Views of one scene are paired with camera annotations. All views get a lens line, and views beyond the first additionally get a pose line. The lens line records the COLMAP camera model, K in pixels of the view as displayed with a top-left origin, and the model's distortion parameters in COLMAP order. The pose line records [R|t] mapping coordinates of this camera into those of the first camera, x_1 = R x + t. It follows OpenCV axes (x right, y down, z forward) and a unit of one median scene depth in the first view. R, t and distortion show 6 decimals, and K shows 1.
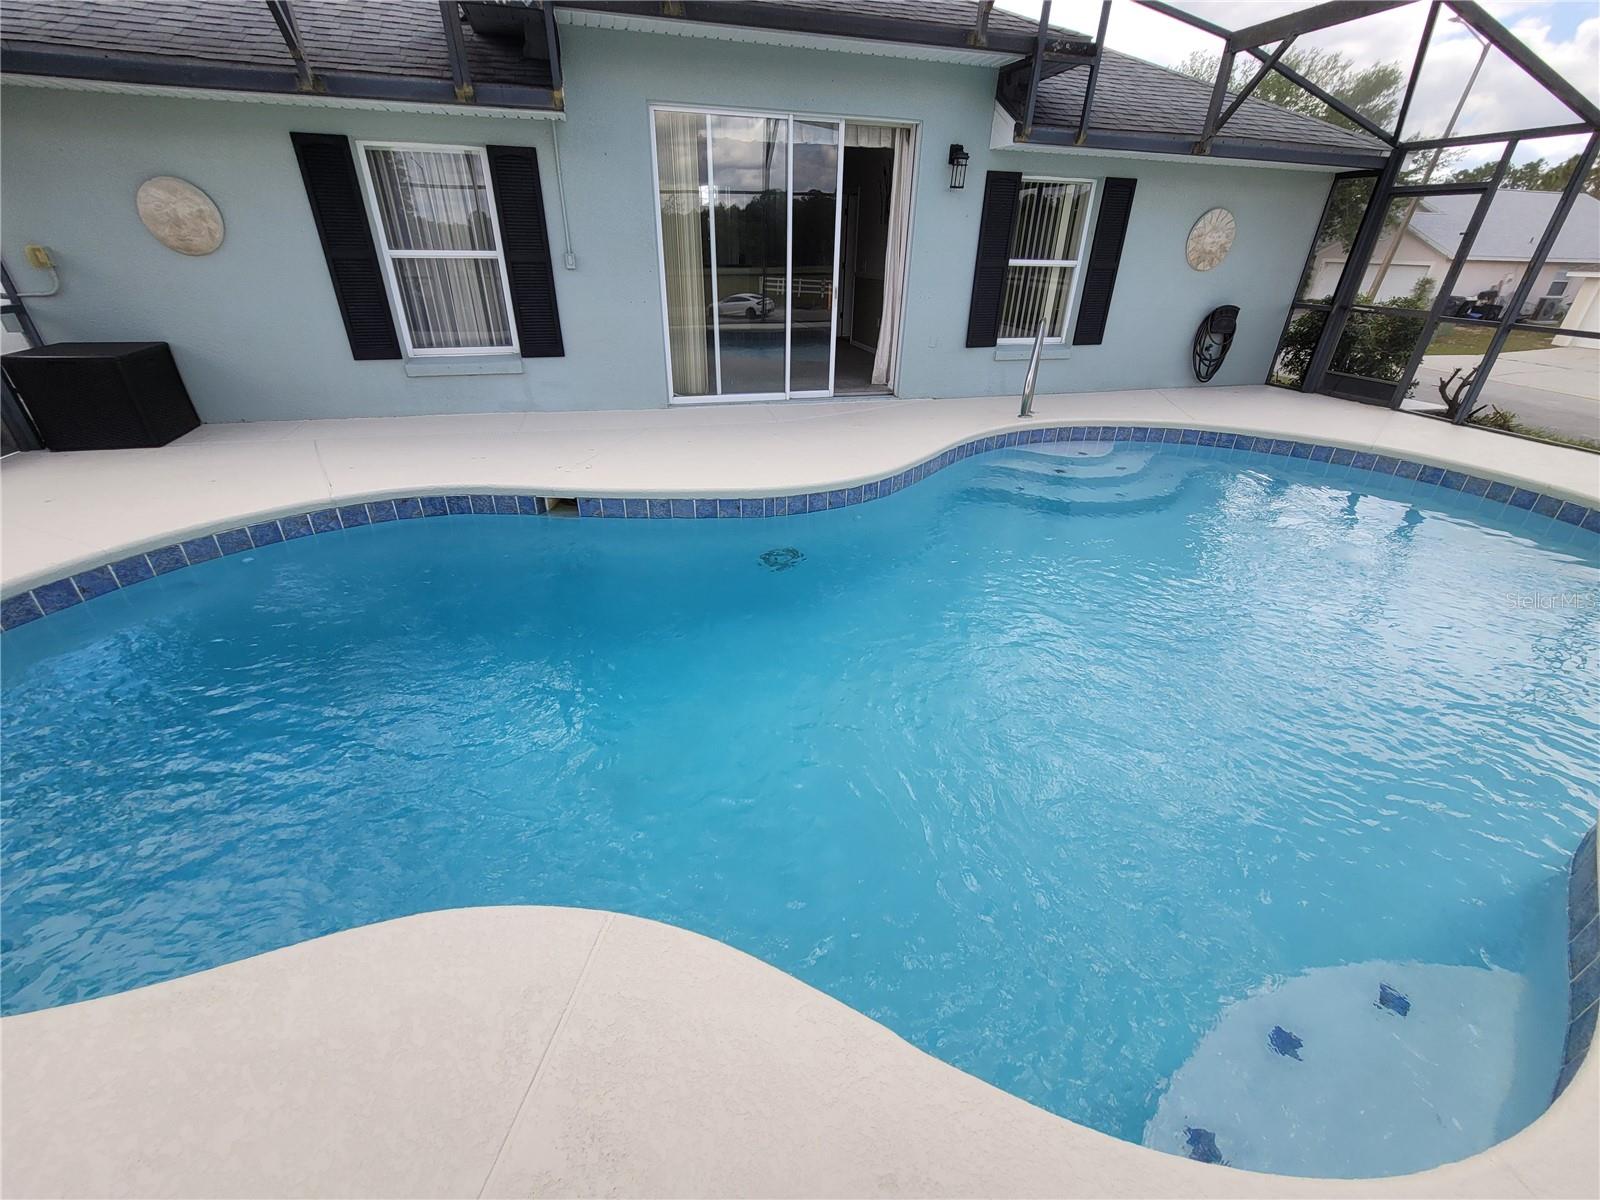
lens RADIAL K [[662.3, 0, 792.6], [0, 662.3, 606.8], [0, 0, 1]] dist [-0.010209, 0.002529]
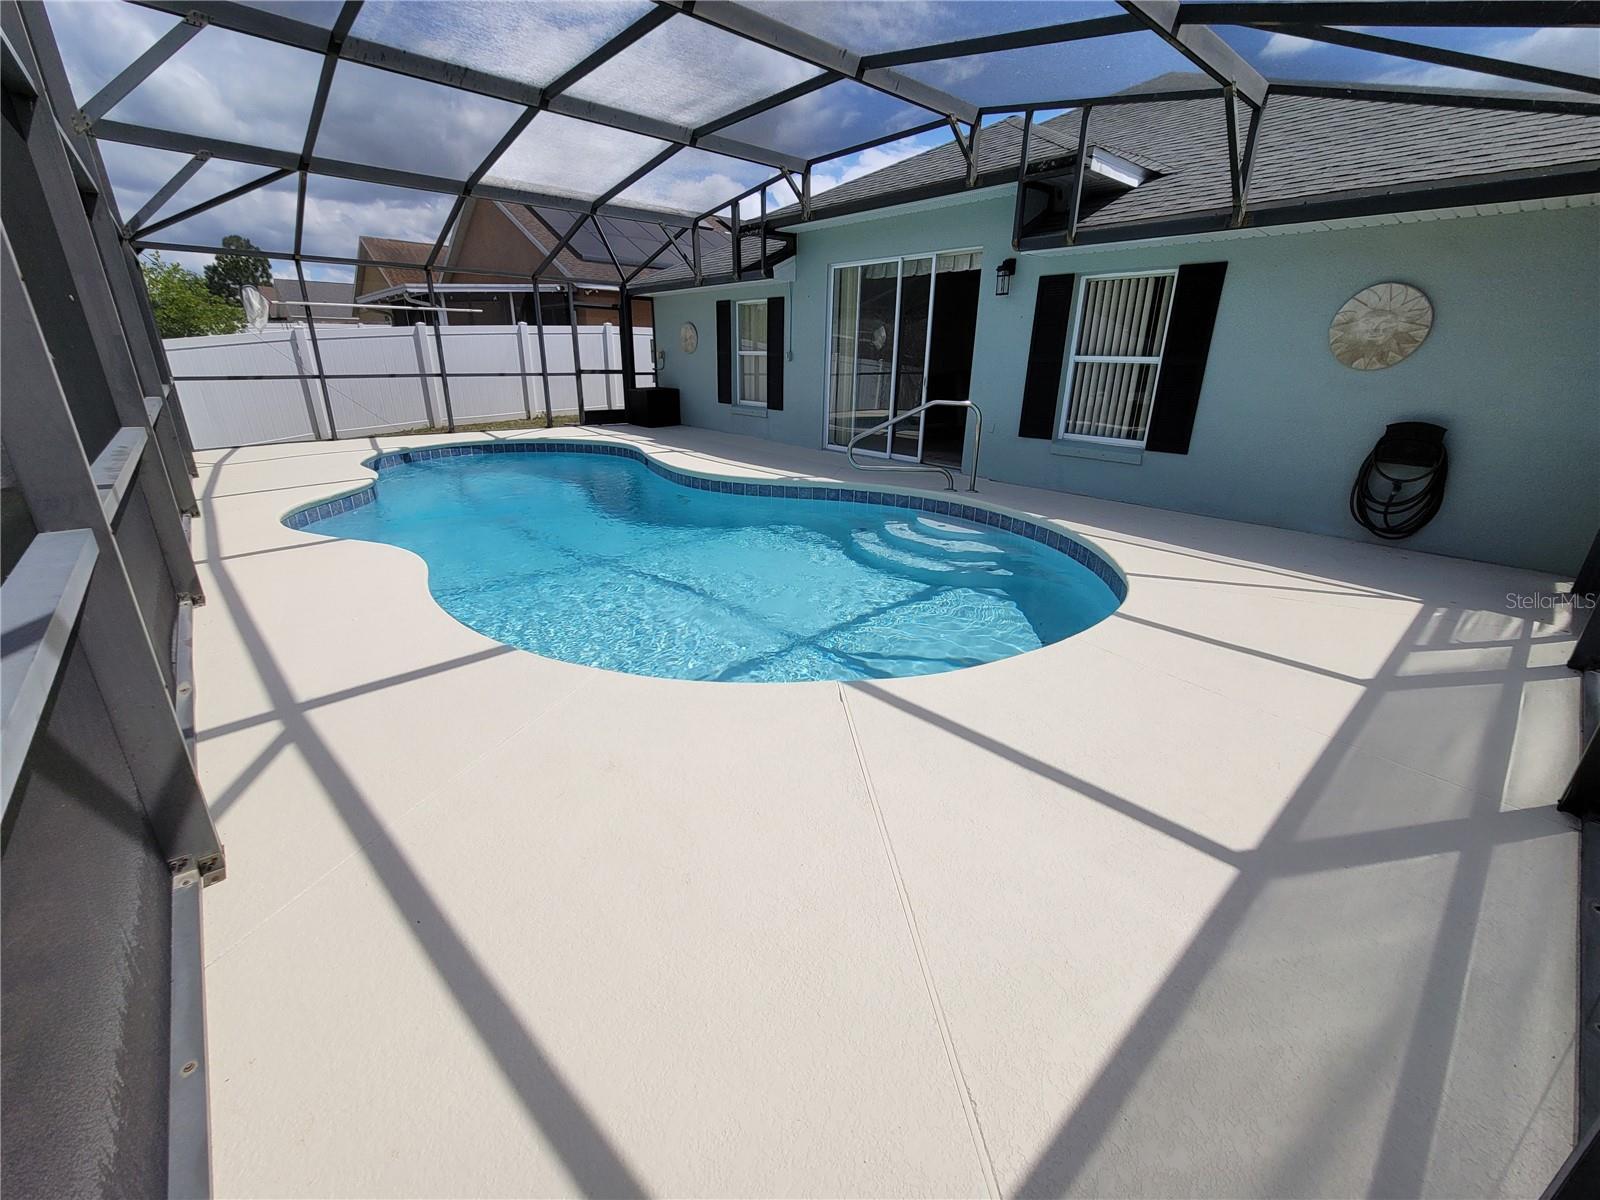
lens RADIAL K [[662.3, 0, 789.2], [0, 662.3, 602.8], [0, 0, 1]] dist [-0.010209, 0.002529]
pose [[0.419766, 0.312864, -0.852005, 1.061006], [-0.430223, 0.895142, 0.116742, -0.125640], [0.799190, 0.317547, 0.510351, 0.268554]]
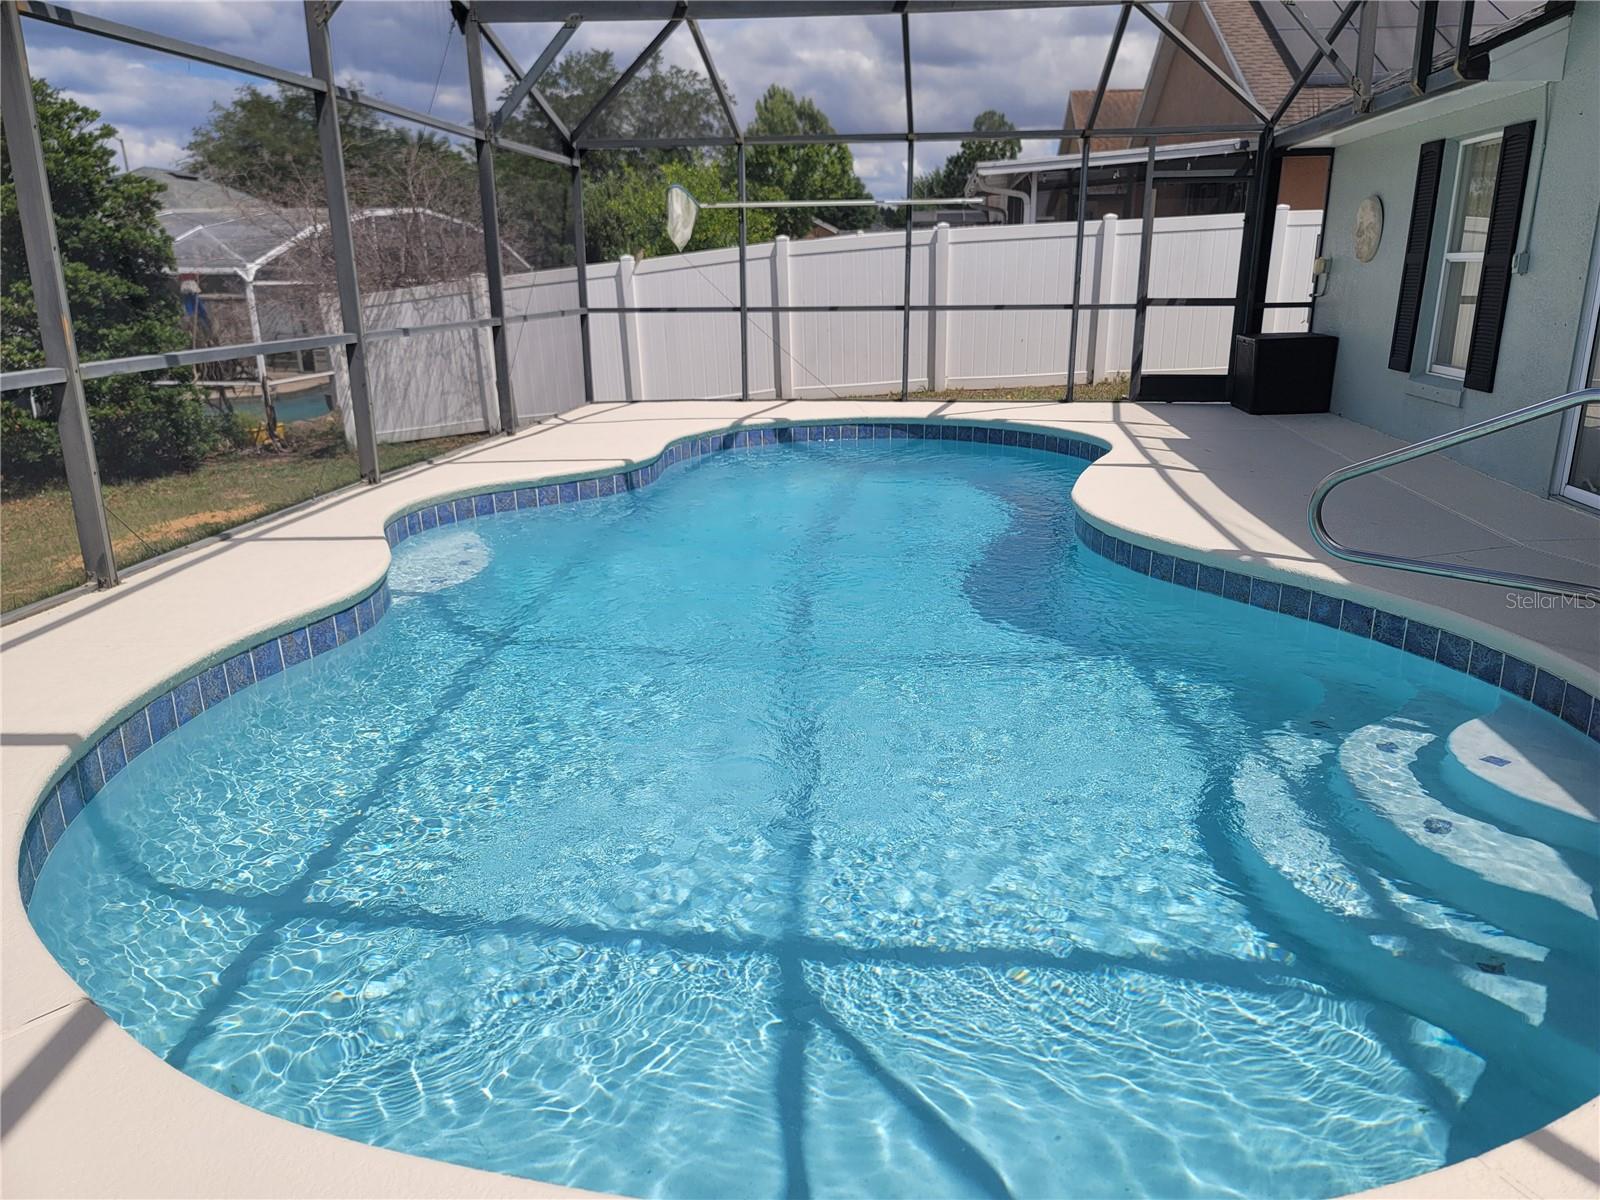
lens RADIAL K [[1183.3, 0, 796.3], [0, 1183.3, 596.5], [0, 0, 1]] dist [0.033160, -0.011327]
pose [[-0.379690, 0.239084, -0.893686, 0.913670], [-0.427367, 0.811440, 0.398652, -0.338081], [0.820483, 0.533296, -0.205919, 0.664062]]
